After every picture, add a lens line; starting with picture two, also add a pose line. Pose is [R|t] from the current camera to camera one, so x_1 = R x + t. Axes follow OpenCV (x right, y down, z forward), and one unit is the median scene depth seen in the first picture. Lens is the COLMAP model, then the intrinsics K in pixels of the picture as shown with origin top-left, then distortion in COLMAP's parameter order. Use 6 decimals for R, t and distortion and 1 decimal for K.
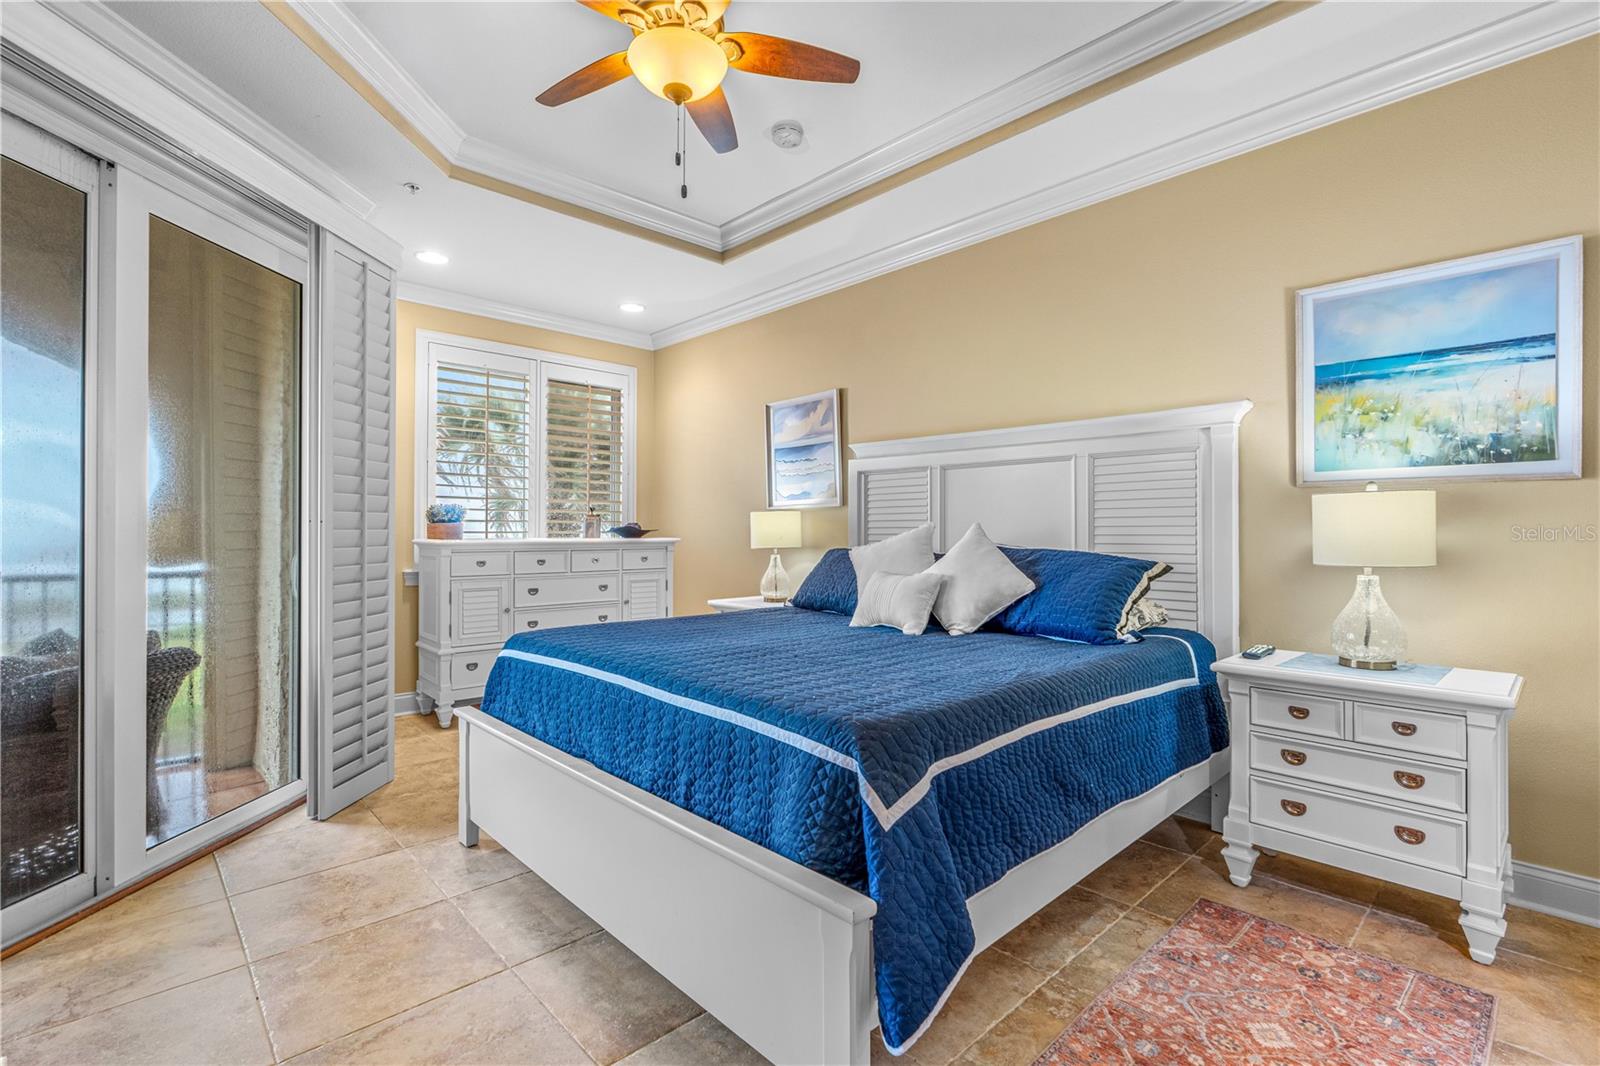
lens RADIAL K [[723.3, 0, 783.7], [0, 723.3, 528.6], [0, 0, 1]] dist [-0.004454, 0.002069]
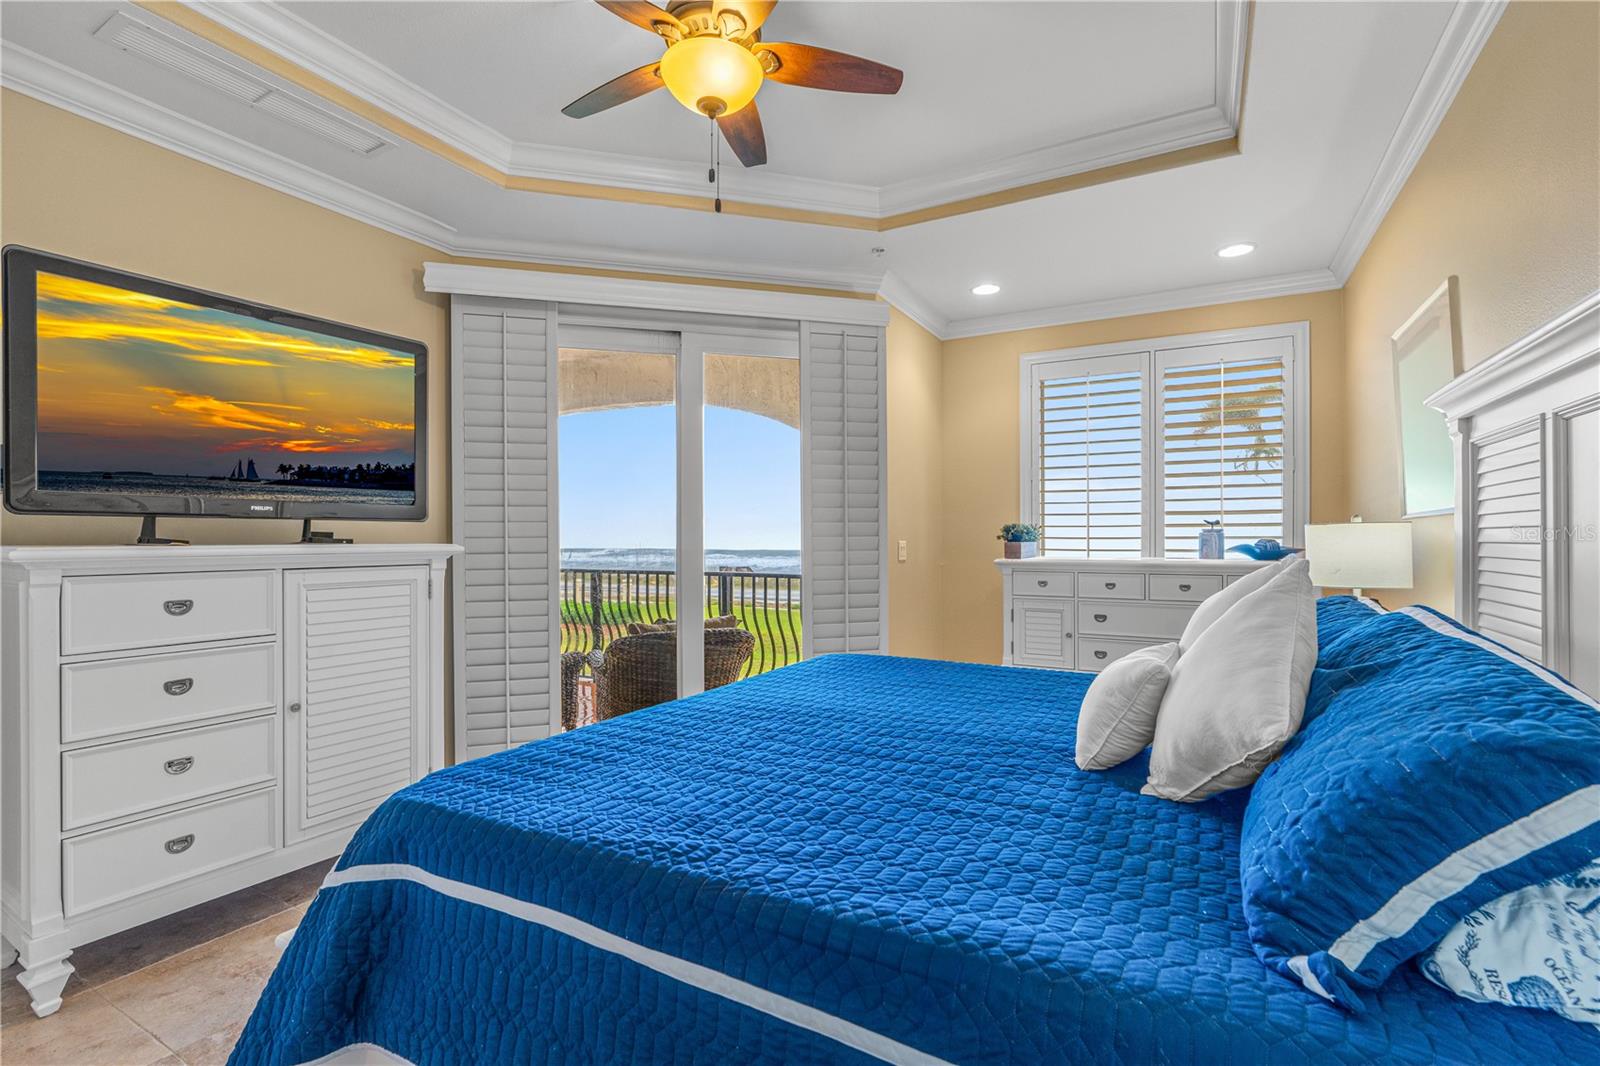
lens RADIAL K [[723.3, 0, 811.8], [0, 723.3, 536.8], [0, 0, 1]] dist [-0.004454, 0.002069]
pose [[0.331906, -0.008799, -0.943271, 0.613392], [0.004899, 0.999959, -0.007604, -0.013041], [0.943300, -0.002097, 0.331935, 0.608228]]
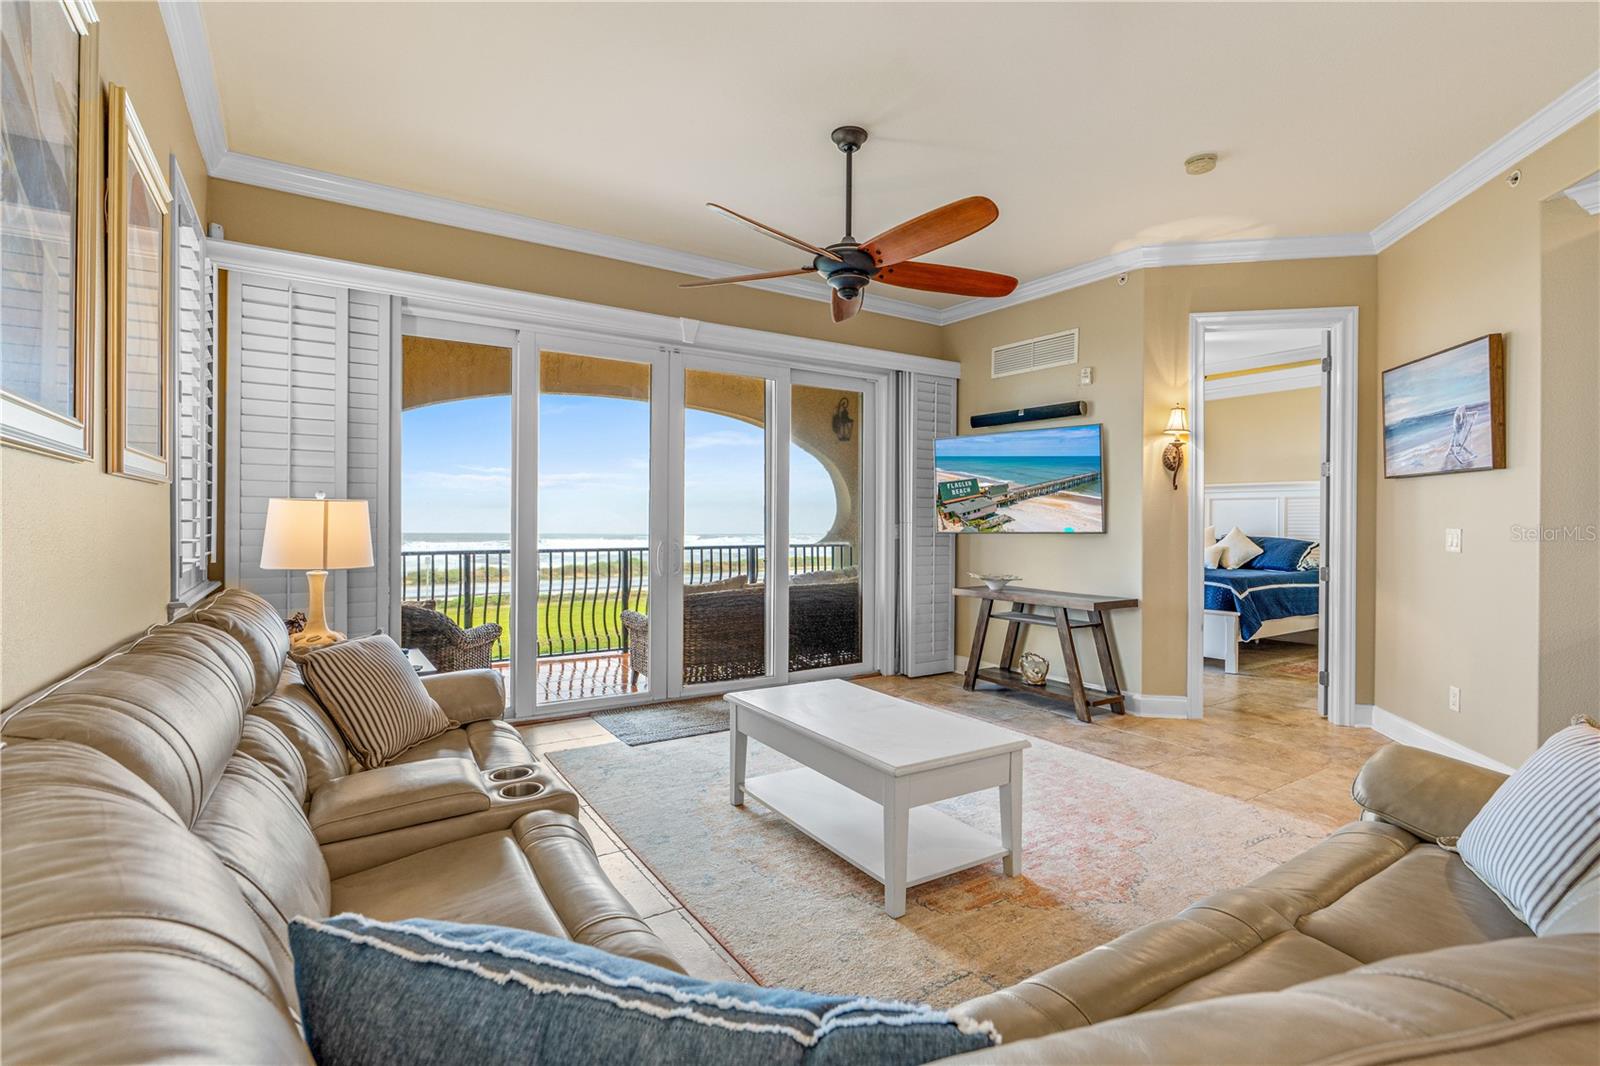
lens RADIAL K [[723.3, 0, 810.7], [0, 723.3, 511.5], [0, 0, 1]] dist [-0.004454, 0.002069]
pose [[0.986737, 0.002811, -0.162302, -0.720364], [-0.003799, 0.999976, -0.005780, -0.036365], [0.162282, 0.006320, 0.986724, -1.574609]]
